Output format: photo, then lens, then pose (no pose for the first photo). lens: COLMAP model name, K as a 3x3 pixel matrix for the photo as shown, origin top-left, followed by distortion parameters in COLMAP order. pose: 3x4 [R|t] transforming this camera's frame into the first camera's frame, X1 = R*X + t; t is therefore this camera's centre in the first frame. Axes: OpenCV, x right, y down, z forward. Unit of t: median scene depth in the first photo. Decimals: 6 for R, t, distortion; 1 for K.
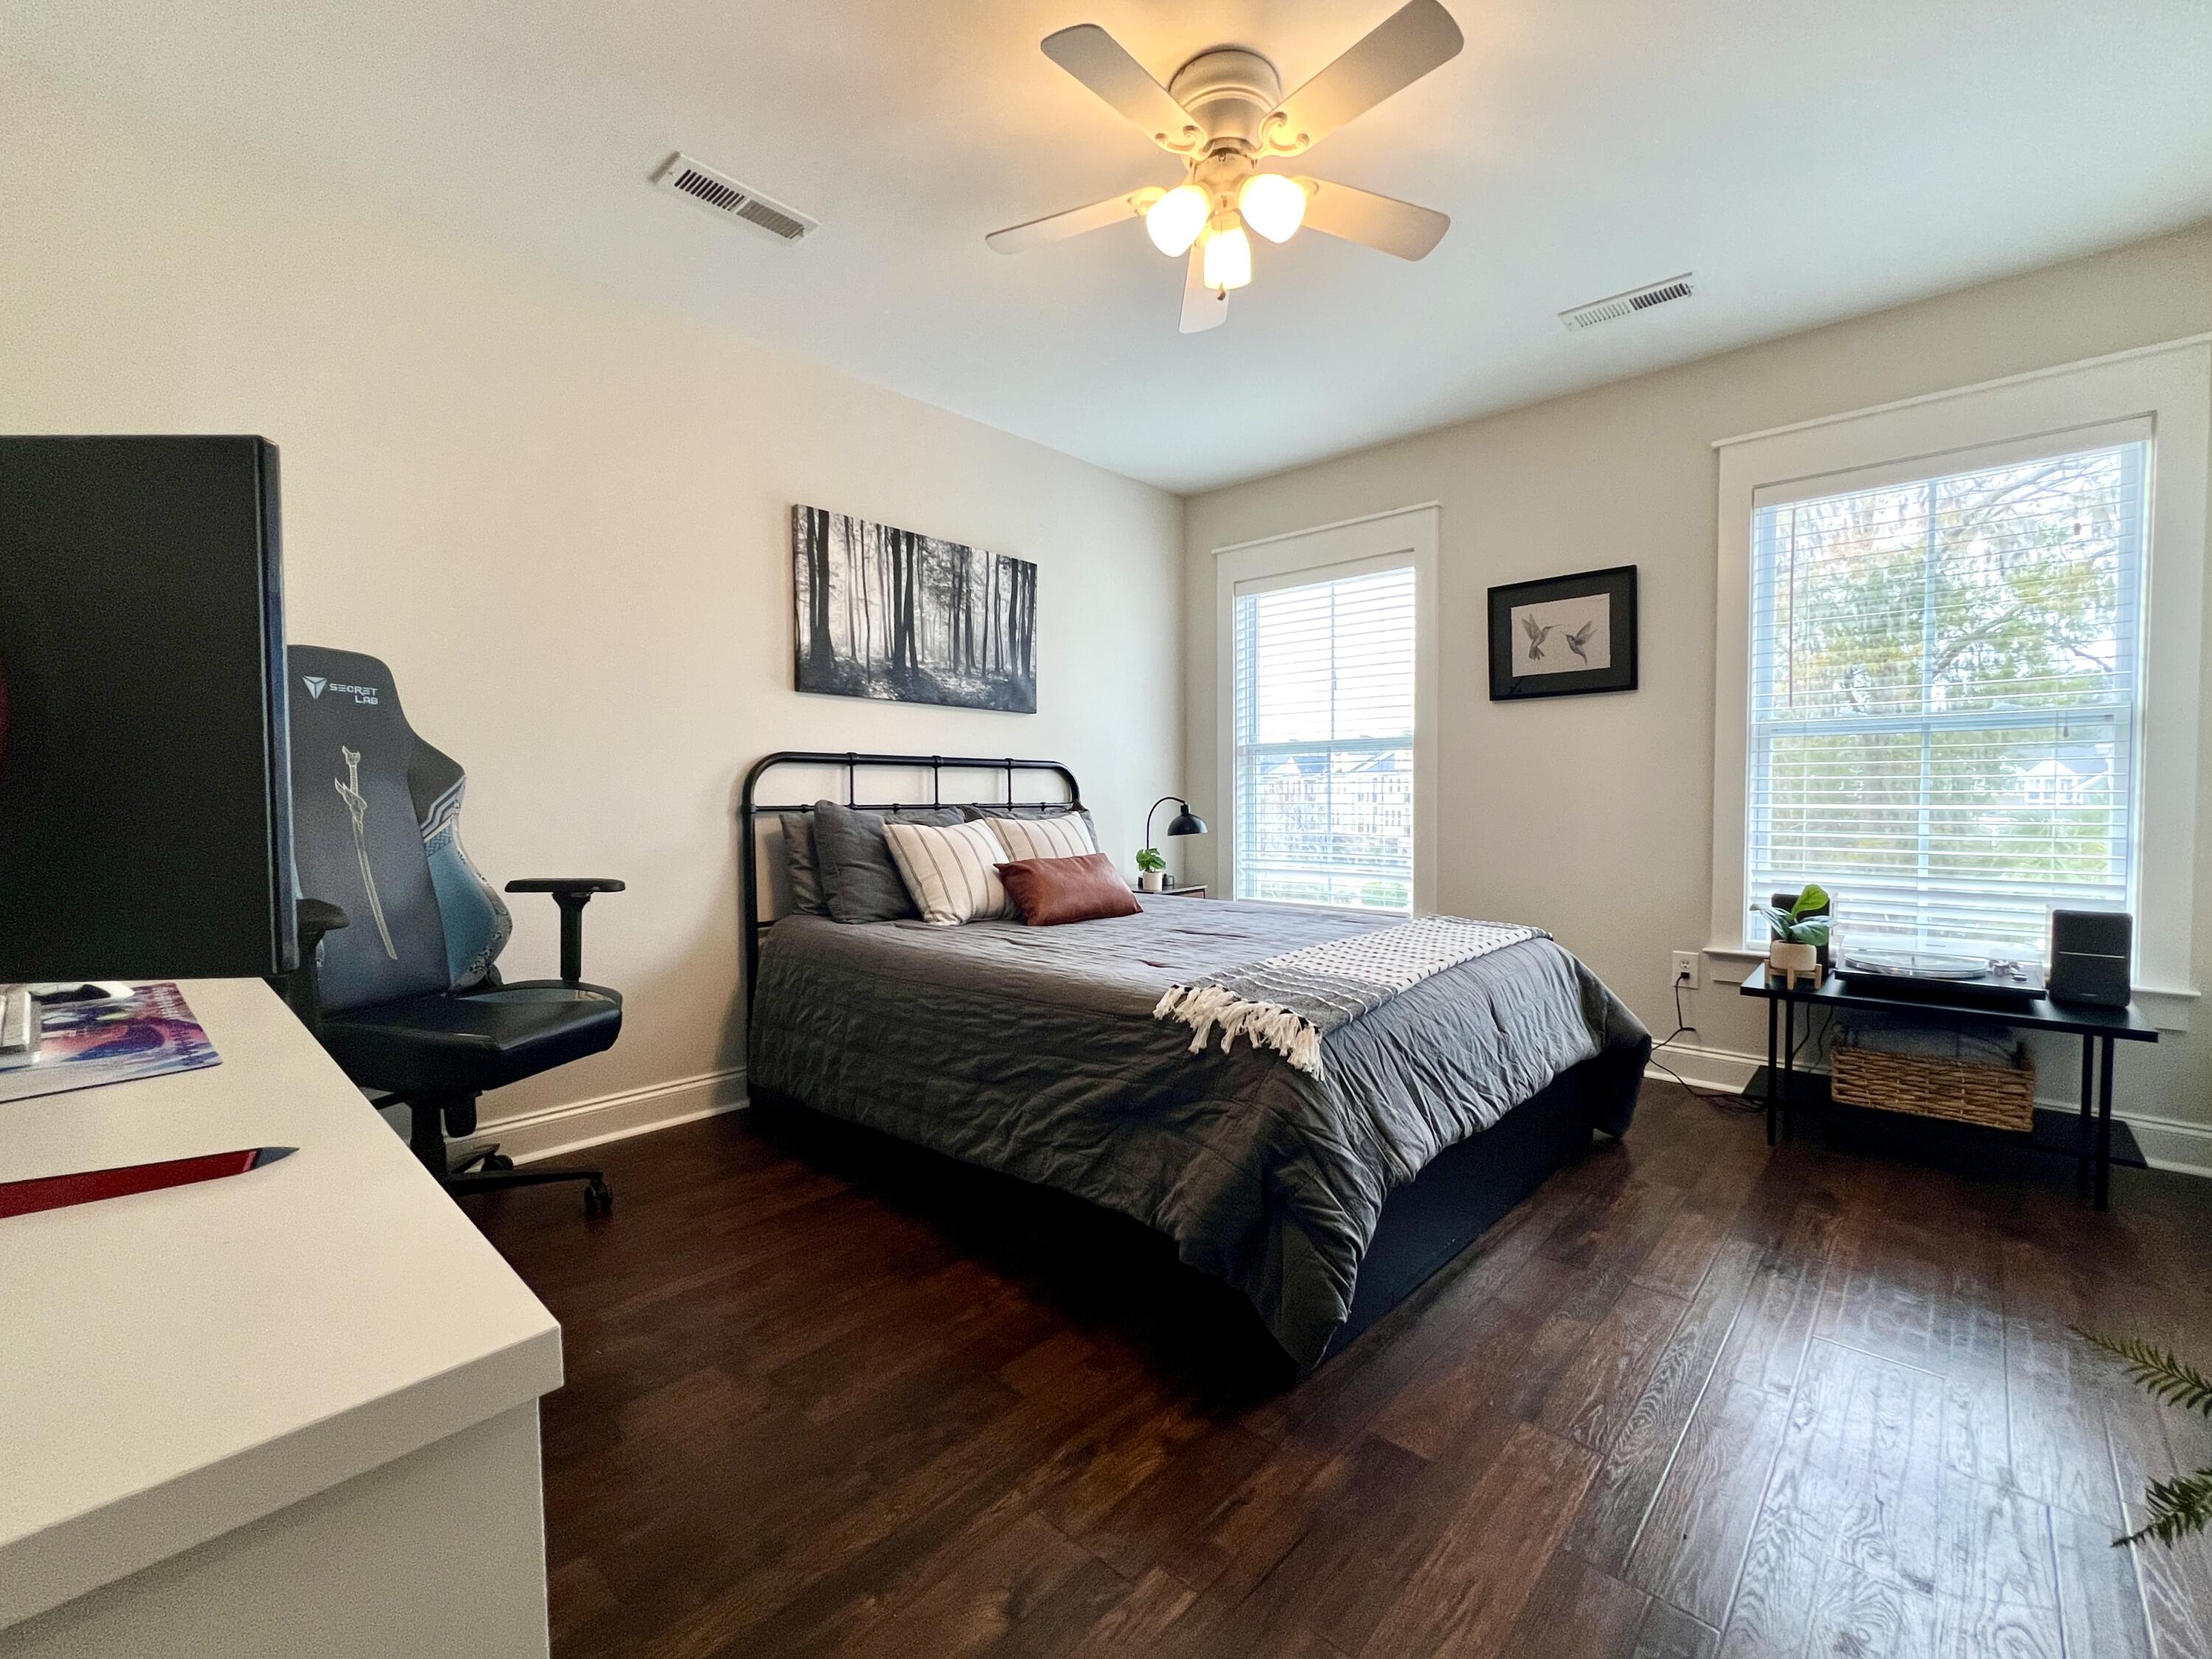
lens RADIAL K [[927.2, 0, 1106.6], [0, 927.2, 821.4], [0, 0, 1]] dist [-0.000116, 0.000097]
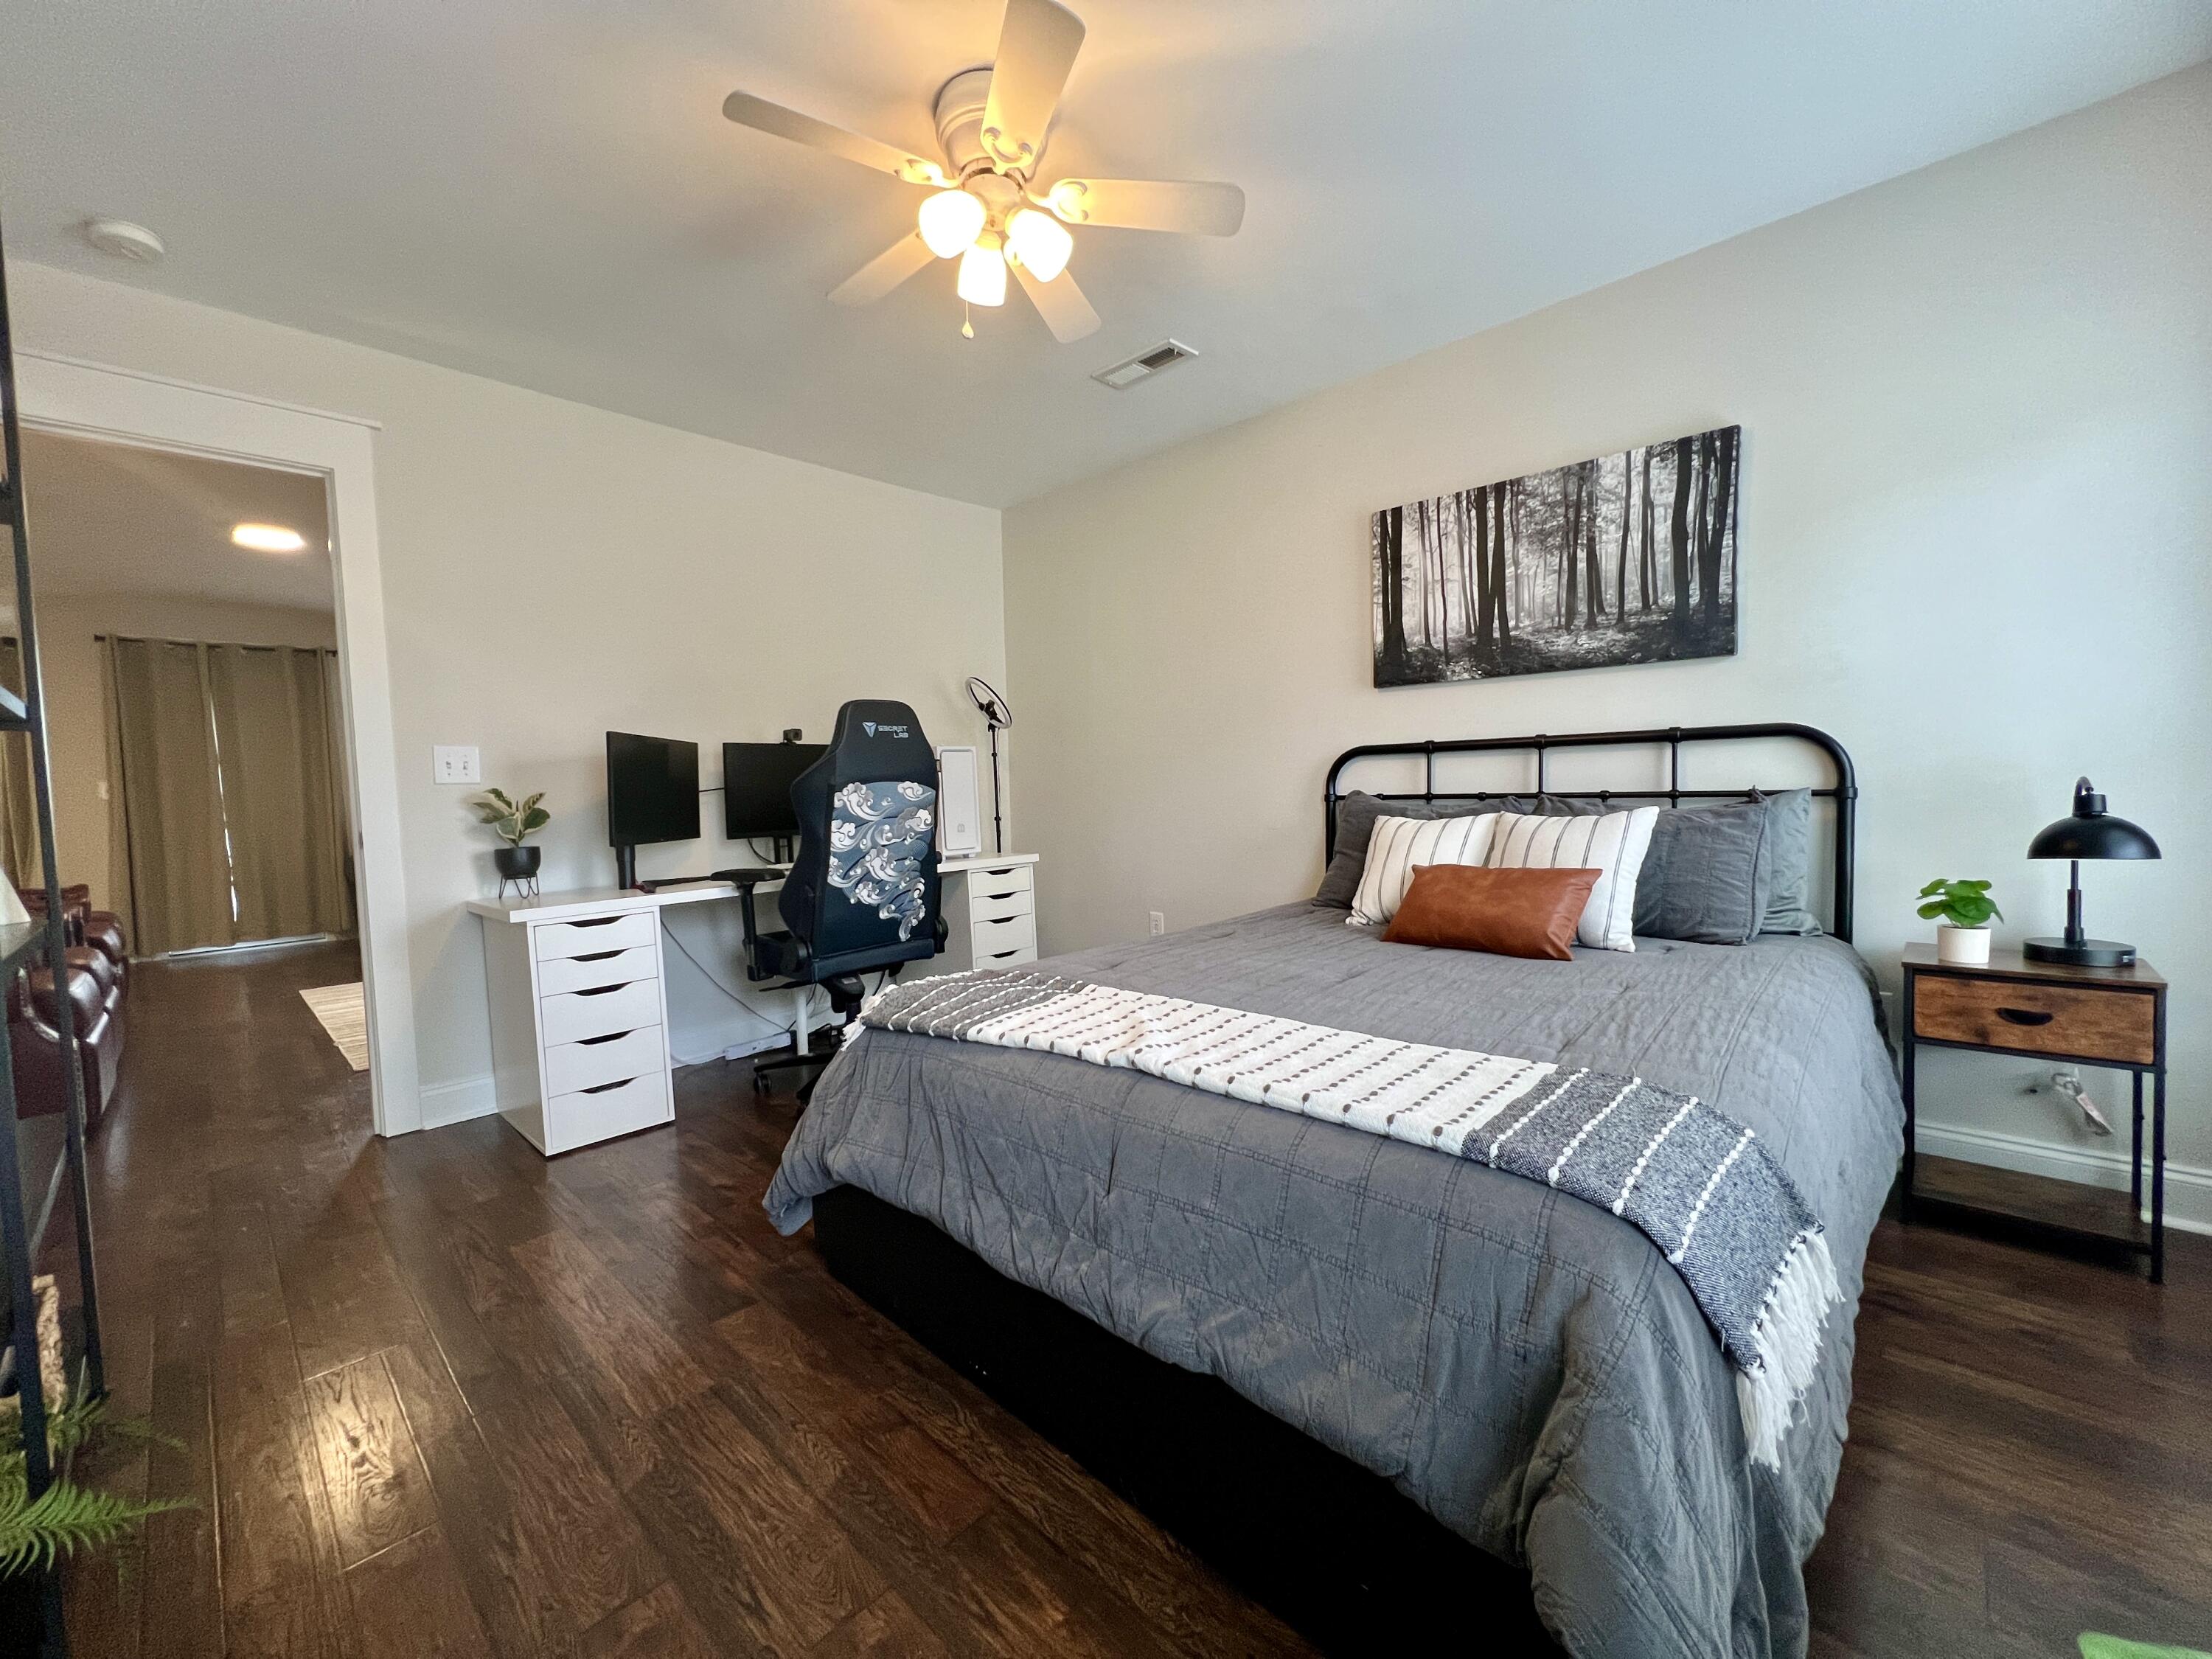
lens RADIAL K [[875.4, 0, 1099.3], [0, 875.4, 833.7], [0, 0, 1]] dist [0.001600, -0.000043]
pose [[-0.007023, 0.049218, -0.998763, 0.622171], [-0.009832, 0.998736, 0.049286, -0.016905], [0.999927, 0.010166, -0.006530, 0.617776]]
